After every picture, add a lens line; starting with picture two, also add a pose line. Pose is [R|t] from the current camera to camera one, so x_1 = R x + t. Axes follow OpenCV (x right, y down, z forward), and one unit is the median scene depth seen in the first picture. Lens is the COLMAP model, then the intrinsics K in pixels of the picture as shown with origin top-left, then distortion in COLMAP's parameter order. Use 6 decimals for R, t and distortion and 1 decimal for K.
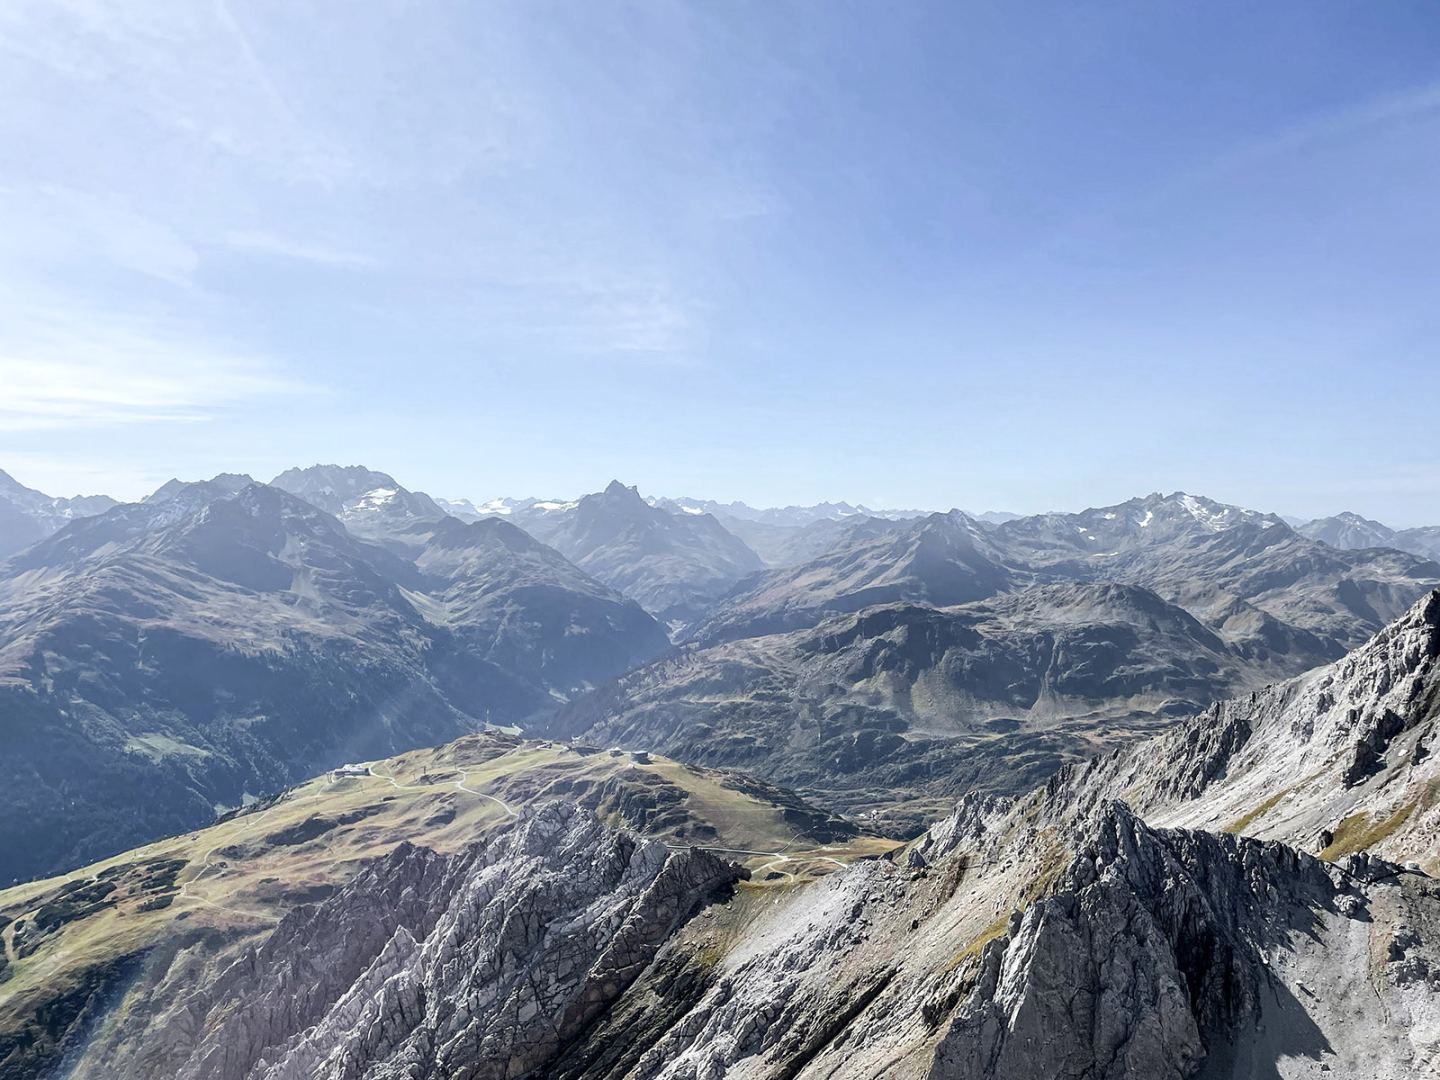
lens RADIAL K [[1111.2, 0, 704.4], [0, 1111.2, 544.3], [0, 0, 1]] dist [-0.009189, 0.006748]
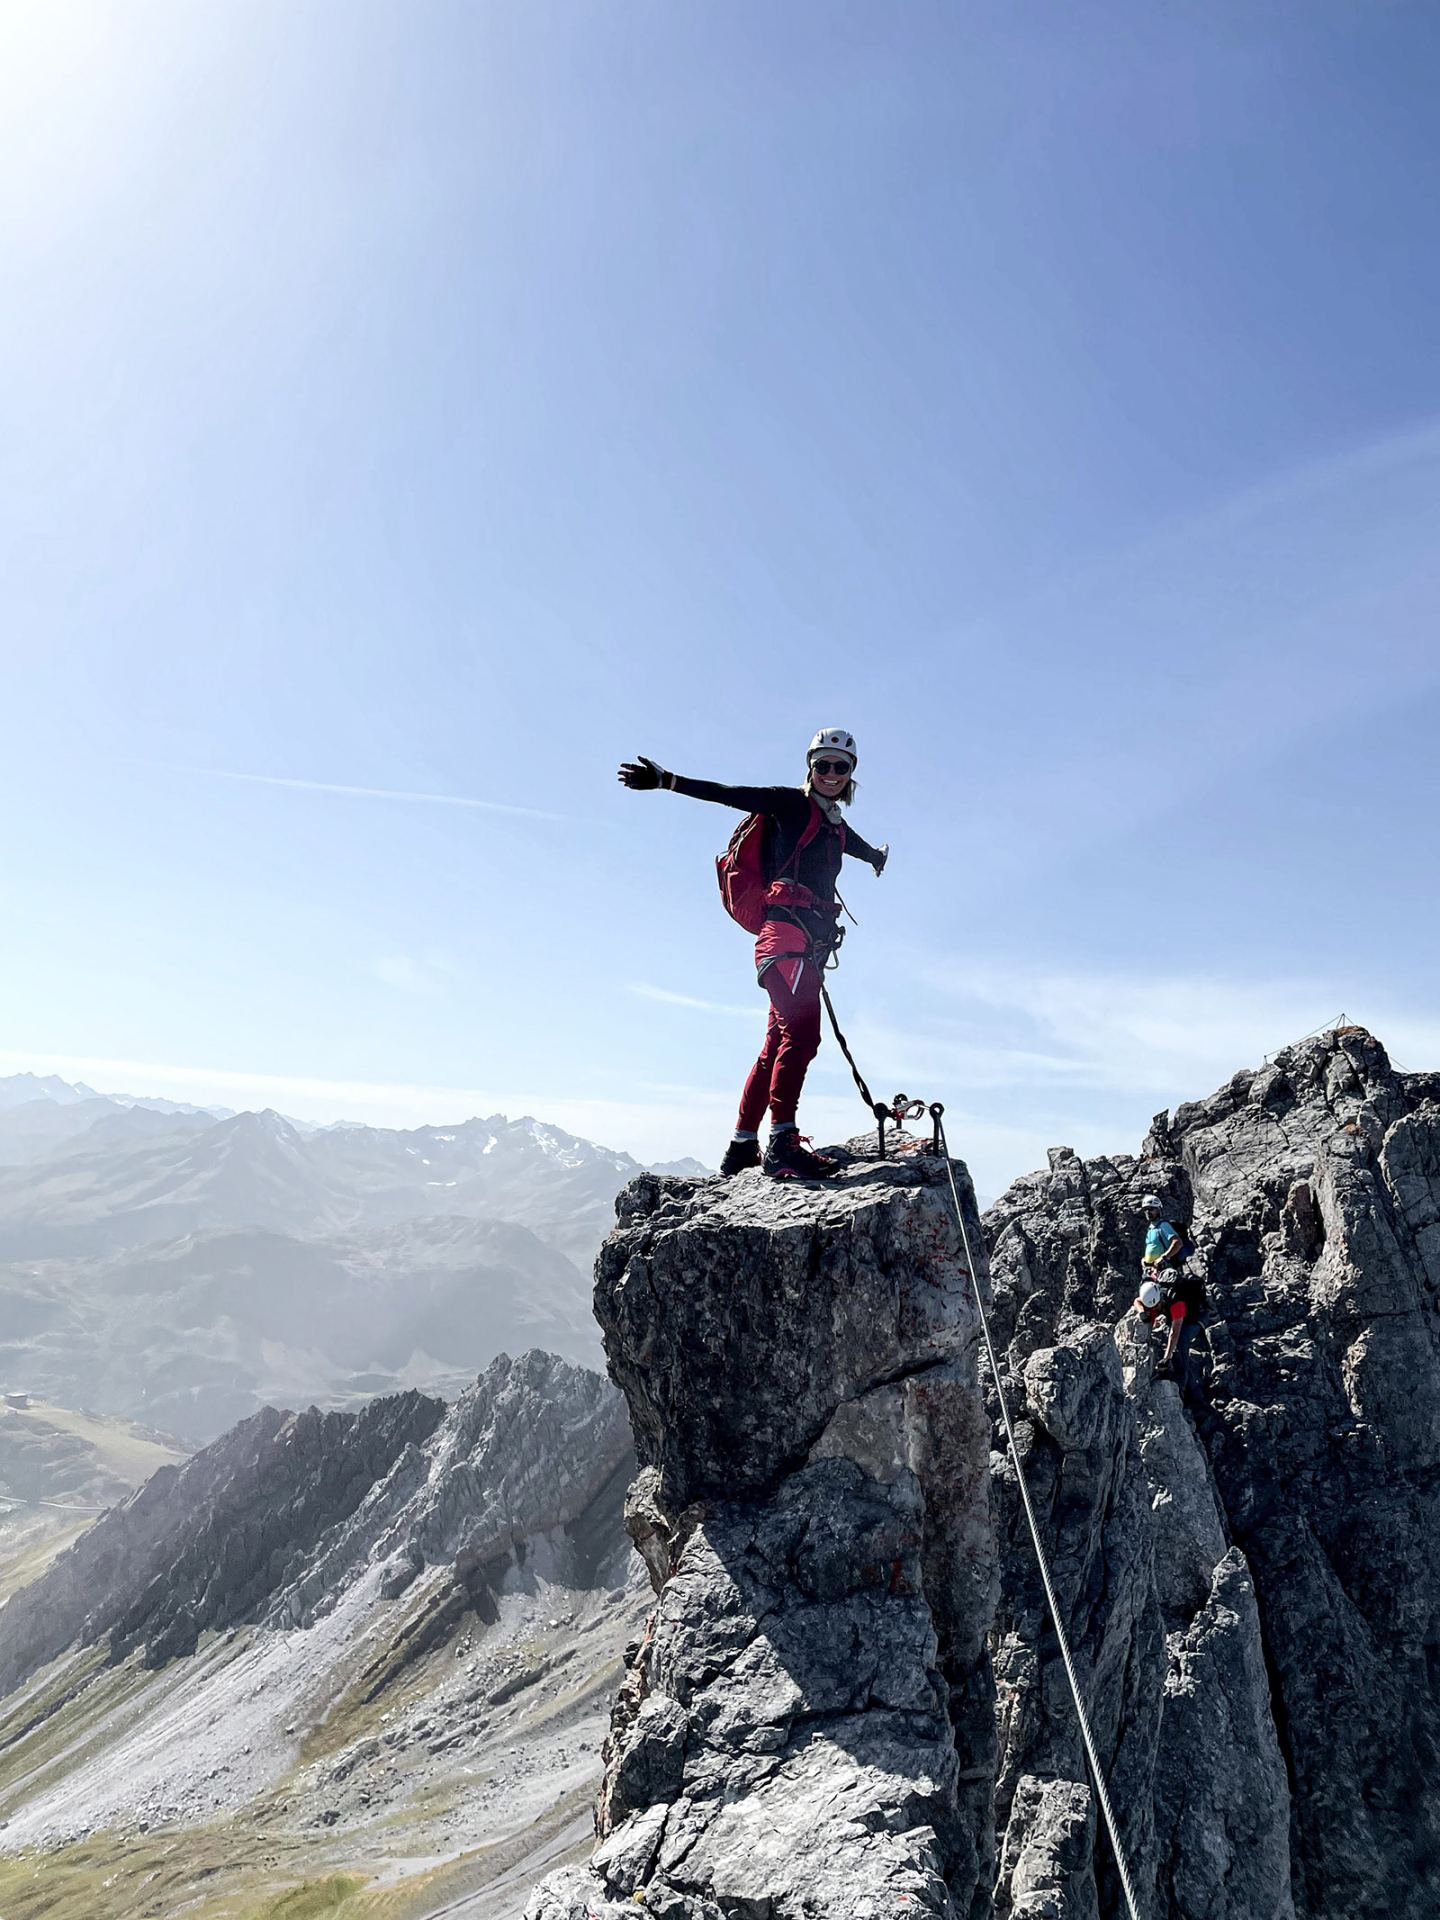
lens RADIAL K [[1481.6, 0, 725.5], [0, 1481.6, 960.5], [0, 0, 1]] dist [-0.009189, 0.006748]
pose [[0.836992, 0.159363, 0.523495, -0.123706], [-0.088286, 0.983448, -0.158227, 0.002522], [-0.540046, 0.086218, 0.837208, -0.094351]]
